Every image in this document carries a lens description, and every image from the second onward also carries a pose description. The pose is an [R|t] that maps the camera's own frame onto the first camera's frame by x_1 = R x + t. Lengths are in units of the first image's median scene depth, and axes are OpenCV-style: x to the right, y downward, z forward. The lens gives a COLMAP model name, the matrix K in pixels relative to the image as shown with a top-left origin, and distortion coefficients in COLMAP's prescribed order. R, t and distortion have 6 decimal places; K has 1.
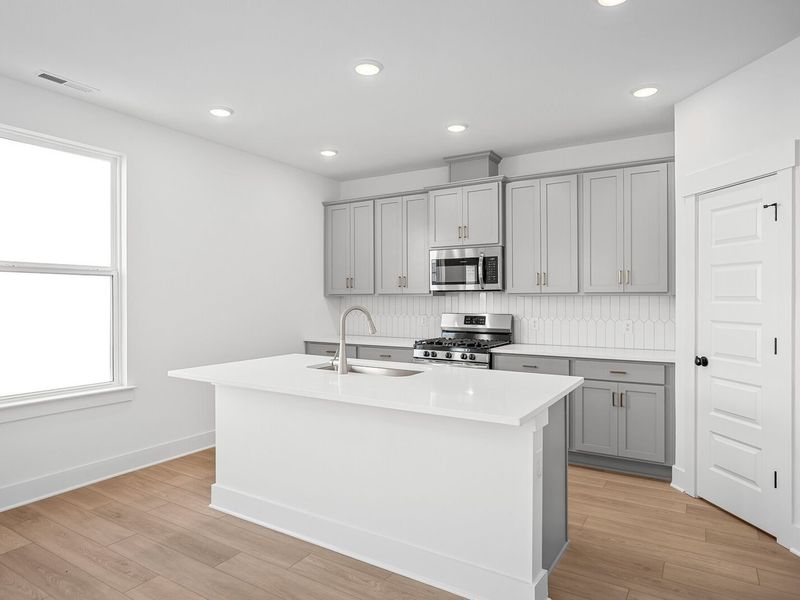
lens RADIAL K [[510.6, 0, 396.6], [0, 510.6, 300.7], [0, 0, 1]] dist [0.004829, -0.003224]
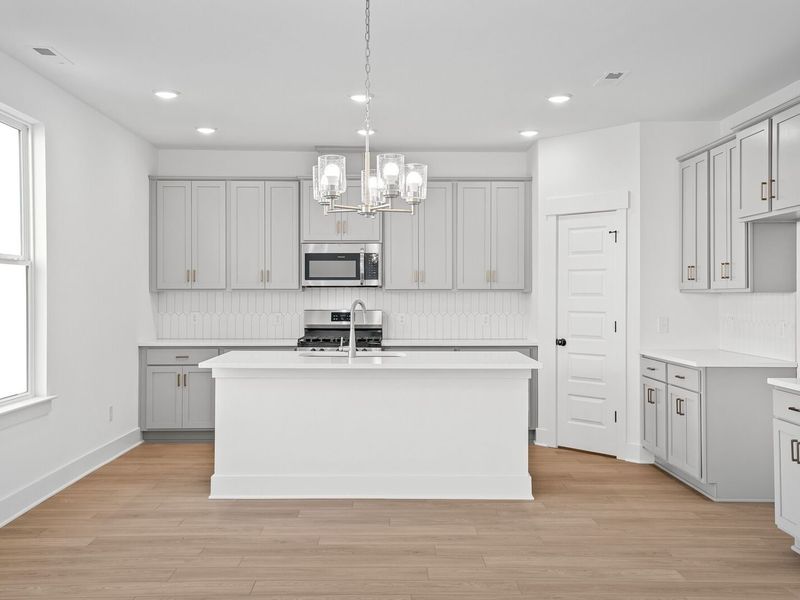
lens RADIAL K [[877.6, 0, 403.4], [0, 877.6, 296.6], [0, 0, 1]] dist [0.084417, 0.005443]
pose [[0.833525, 0.000364, 0.552482, -0.801188], [0.001340, 0.999996, -0.002681, 0.005354], [-0.552480, 0.002975, 0.833521, -0.535786]]
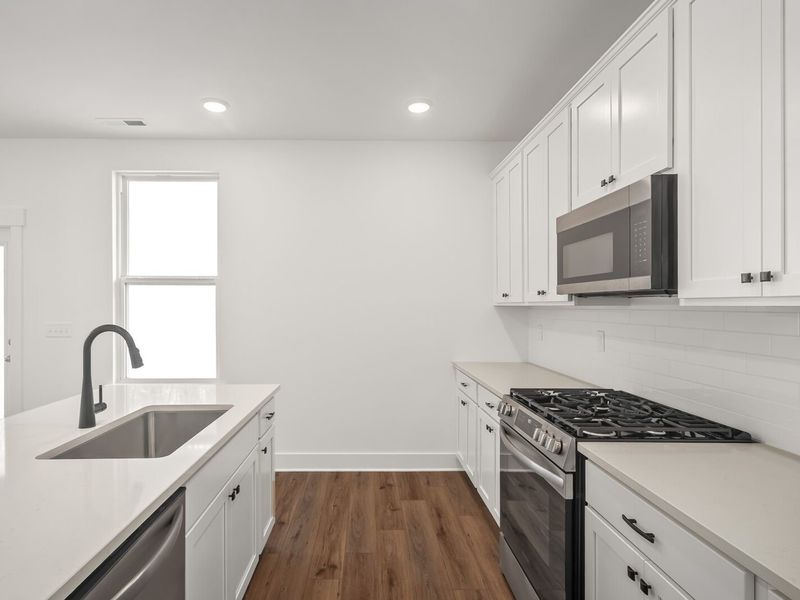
lens RADIAL K [[451.8, 0, 376.5], [0, 451.8, 303.3], [0, 0, 1]] dist [0.001688, 0.000259]
pose [[0.556727, 0.003448, -0.830688, 0.412034], [-0.014822, 0.999873, -0.005784, -0.007041], [0.830563, 0.015533, 0.556708, 0.698938]]
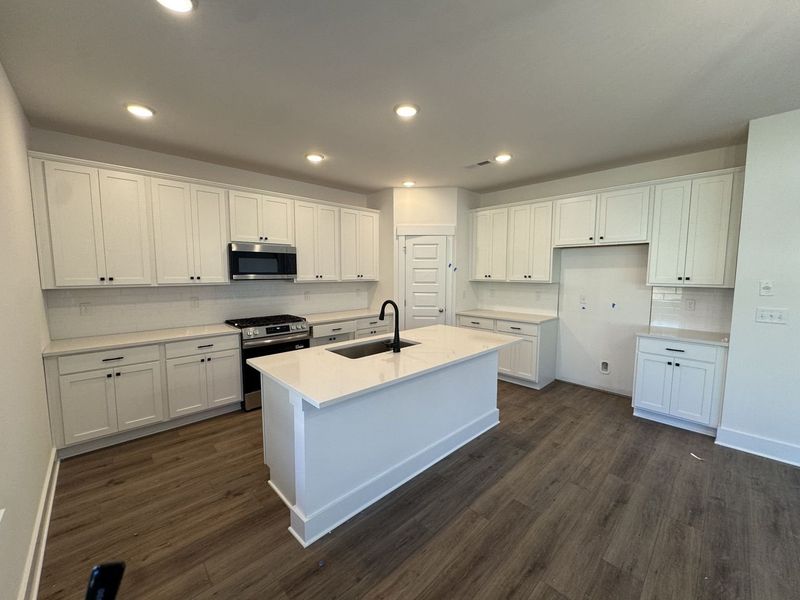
lens RADIAL K [[314.0, 0, 398.7], [0, 314.0, 299.9], [0, 0, 1]] dist [-0.003339, -0.000080]
pose [[0.236638, -0.080659, 0.968244, -0.618693], [0.009284, 0.996690, 0.080760, -0.033380], [-0.971554, -0.010121, 0.236603, 0.574488]]
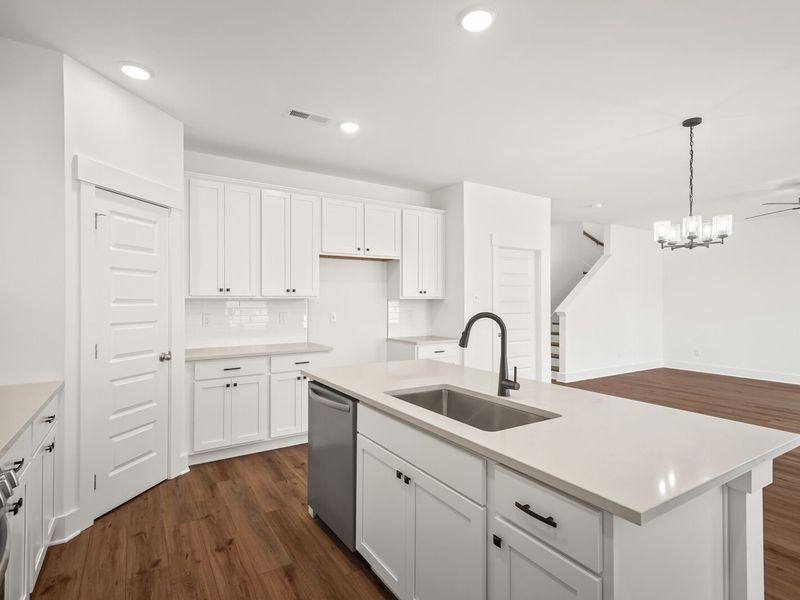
lens RADIAL K [[414.0, 0, 395.9], [0, 414.0, 298.1], [0, 0, 1]] dist [0.018800, 0.000184]
pose [[-0.903502, 0.006841, 0.428530, -0.170478], [0.009579, 0.999945, 0.004232, -0.006231], [-0.428477, 0.007929, -0.903518, 1.176833]]
